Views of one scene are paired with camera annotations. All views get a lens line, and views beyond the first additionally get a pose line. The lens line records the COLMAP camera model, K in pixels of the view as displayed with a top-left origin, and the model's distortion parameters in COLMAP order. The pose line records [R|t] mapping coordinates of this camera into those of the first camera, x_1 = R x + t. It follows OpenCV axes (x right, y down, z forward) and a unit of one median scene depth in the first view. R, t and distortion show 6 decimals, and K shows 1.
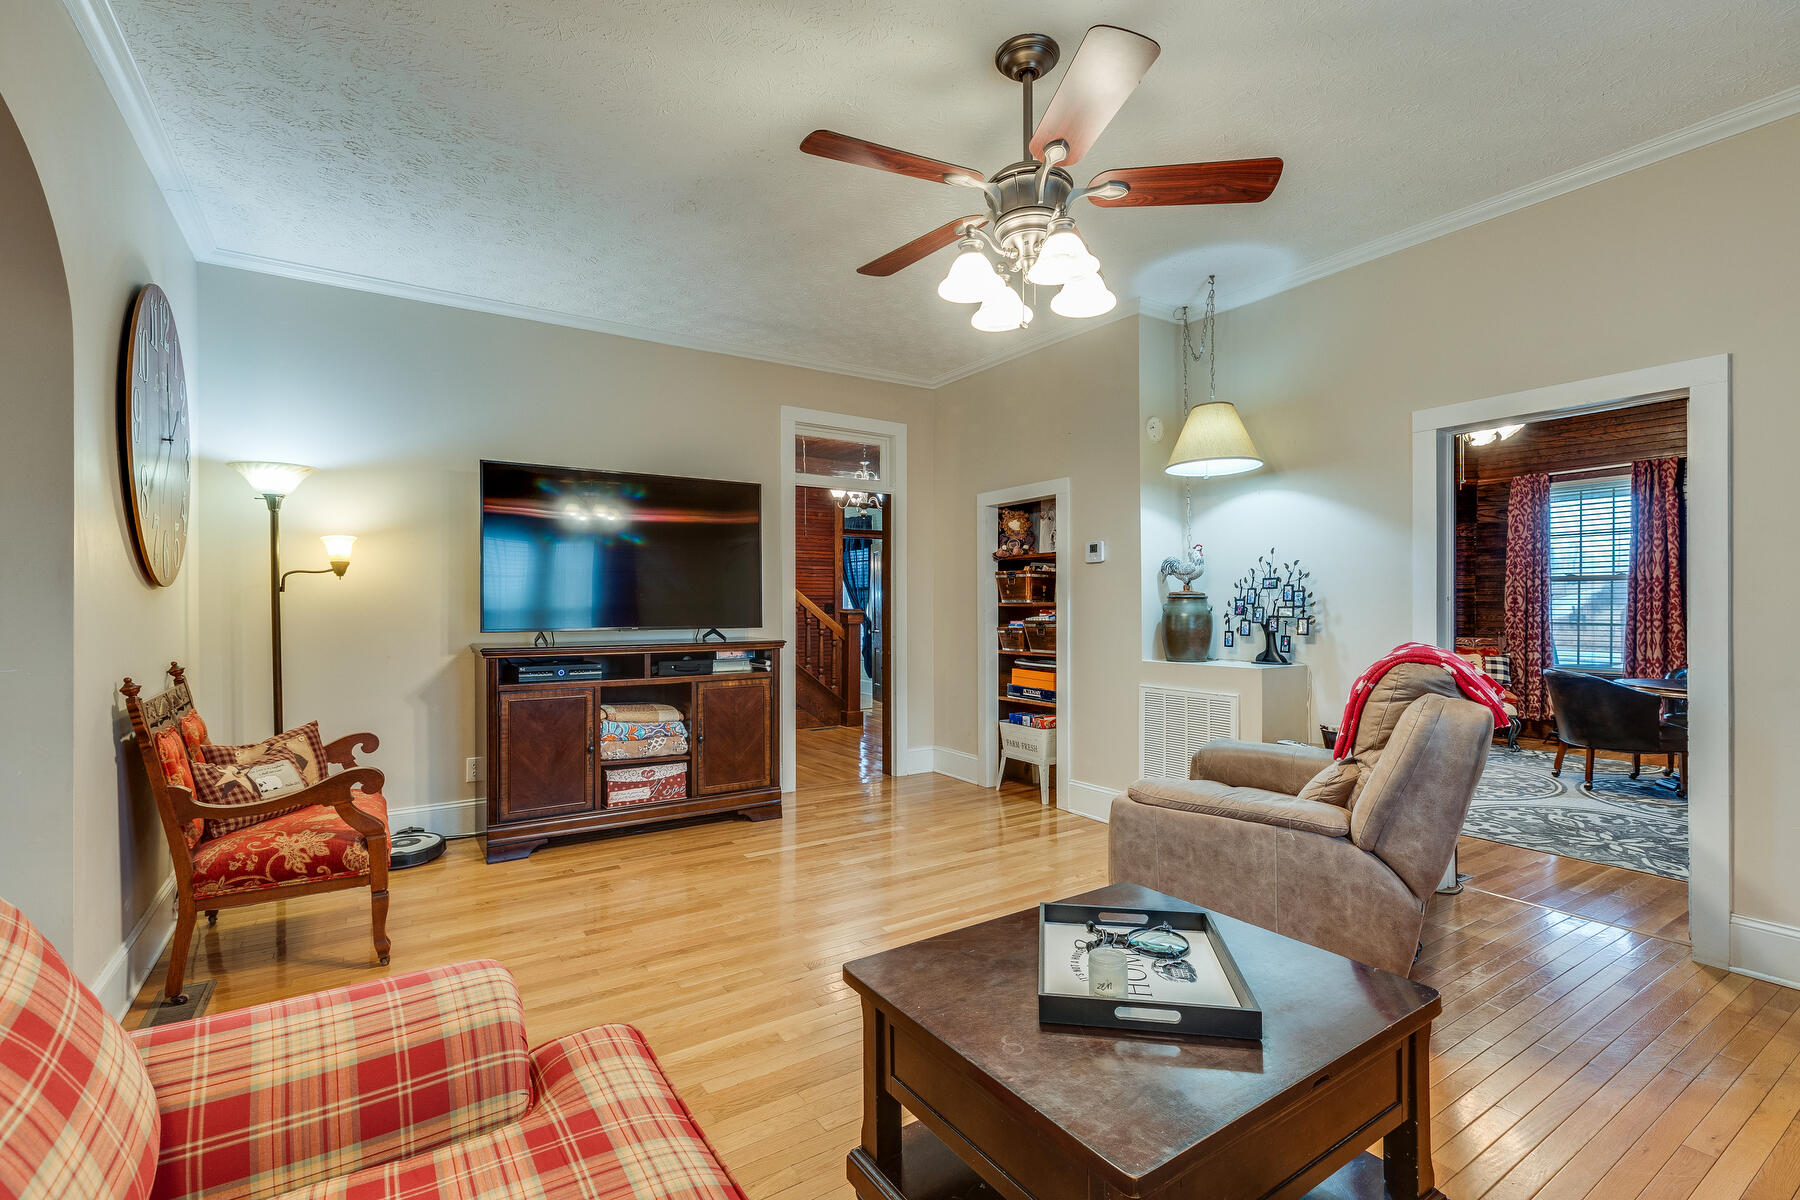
lens RADIAL K [[816.3, 0, 896.3], [0, 816.3, 603.6], [0, 0, 1]] dist [0.011434, 0.000026]
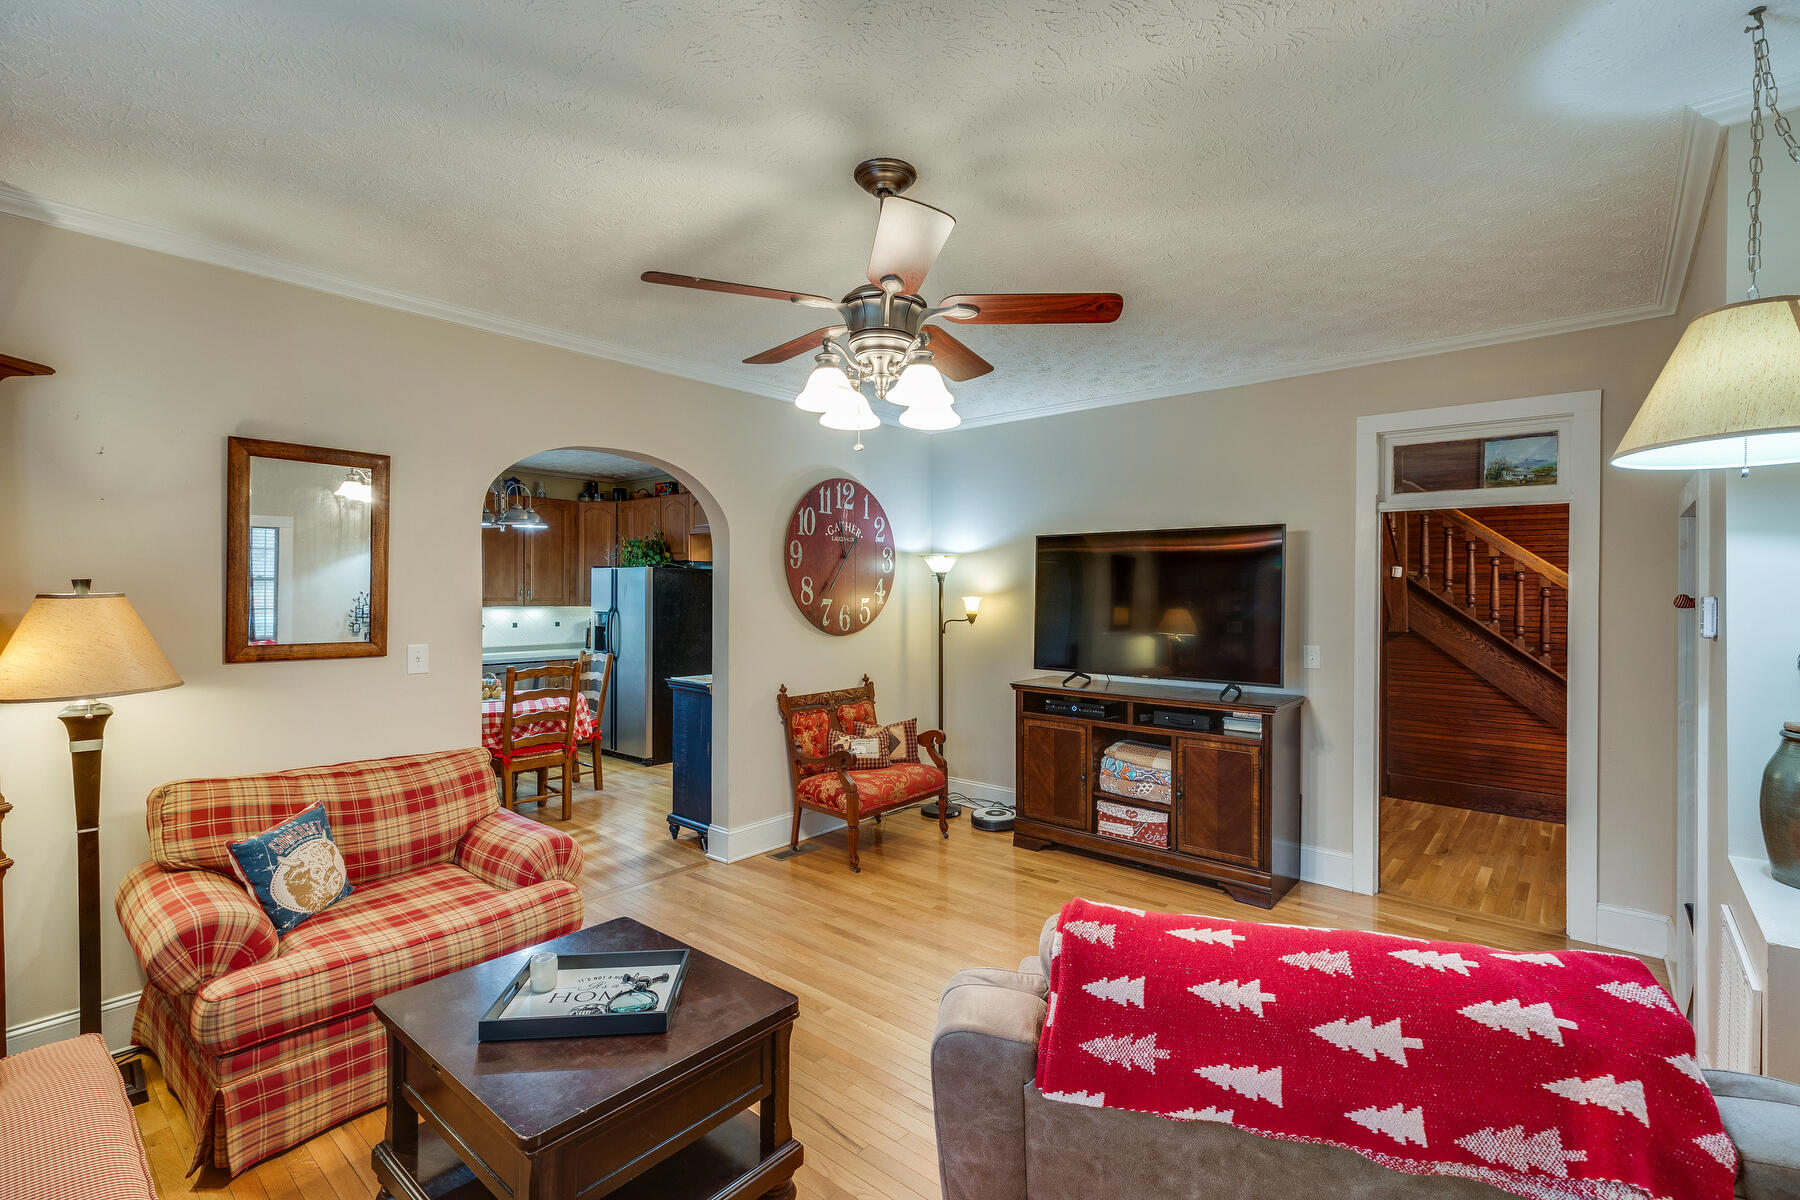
lens RADIAL K [[816.3, 0, 898.5], [0, 816.3, 596.5], [0, 0, 1]] dist [0.011434, 0.000026]
pose [[0.274625, 0.010139, -0.961498, 0.647468], [-0.003631, 0.999948, 0.009508, -0.086945], [0.961545, 0.000881, 0.274647, 0.415572]]
